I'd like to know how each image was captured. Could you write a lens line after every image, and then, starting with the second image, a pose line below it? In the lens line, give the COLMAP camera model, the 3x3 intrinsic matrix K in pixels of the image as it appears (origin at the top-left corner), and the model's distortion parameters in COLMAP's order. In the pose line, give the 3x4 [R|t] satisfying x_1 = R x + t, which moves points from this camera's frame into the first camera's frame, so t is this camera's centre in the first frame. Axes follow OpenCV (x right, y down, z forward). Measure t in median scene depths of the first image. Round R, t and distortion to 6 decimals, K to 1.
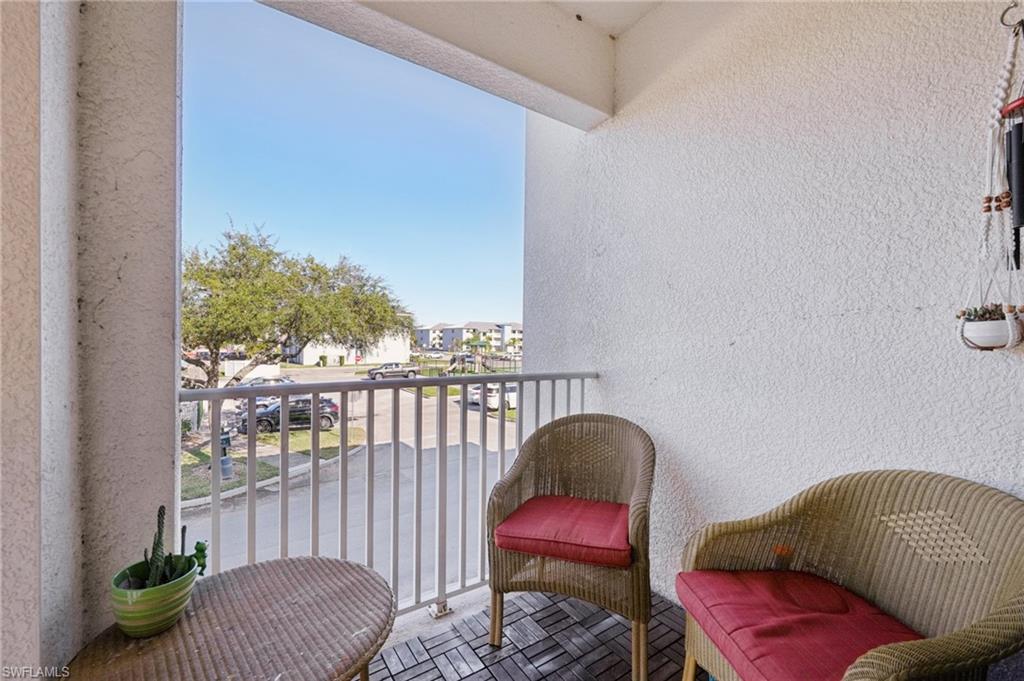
lens RADIAL K [[415.3, 0, 513.5], [0, 415.3, 343.7], [0, 0, 1]] dist [0.000344, 0.000053]
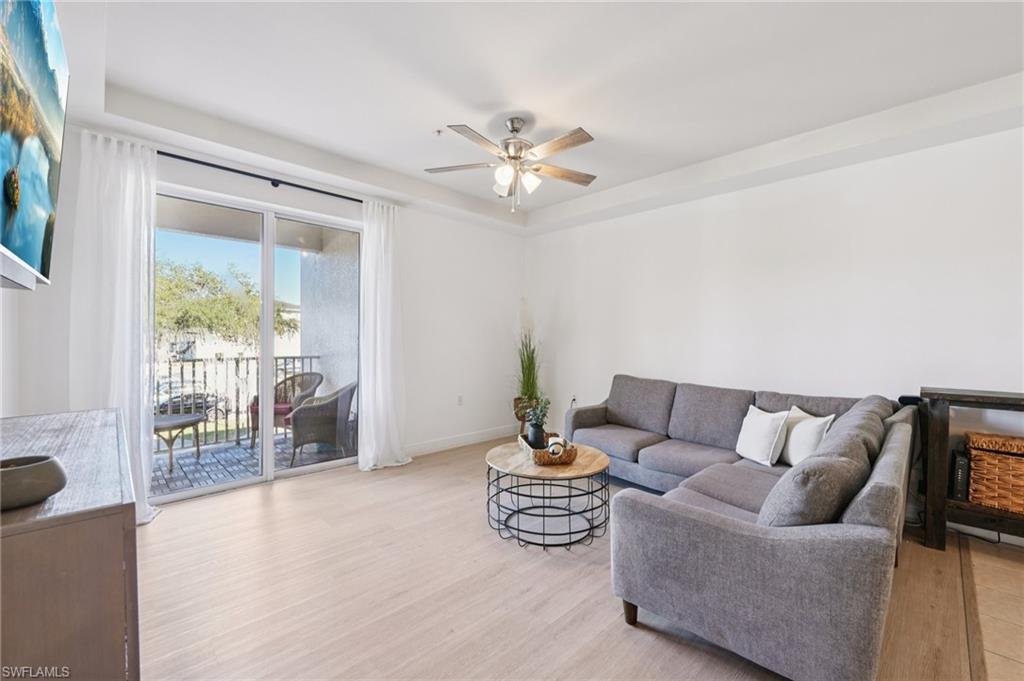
lens RADIAL K [[415.3, 0, 513.5], [0, 415.3, 343.7], [0, 0, 1]] dist [0.000344, 0.000053]
pose [[0.983719, -0.008933, 0.179491, 0.168986], [0.006998, 0.999910, 0.011411, -0.003923], [-0.179577, -0.009969, 0.983693, -0.298377]]
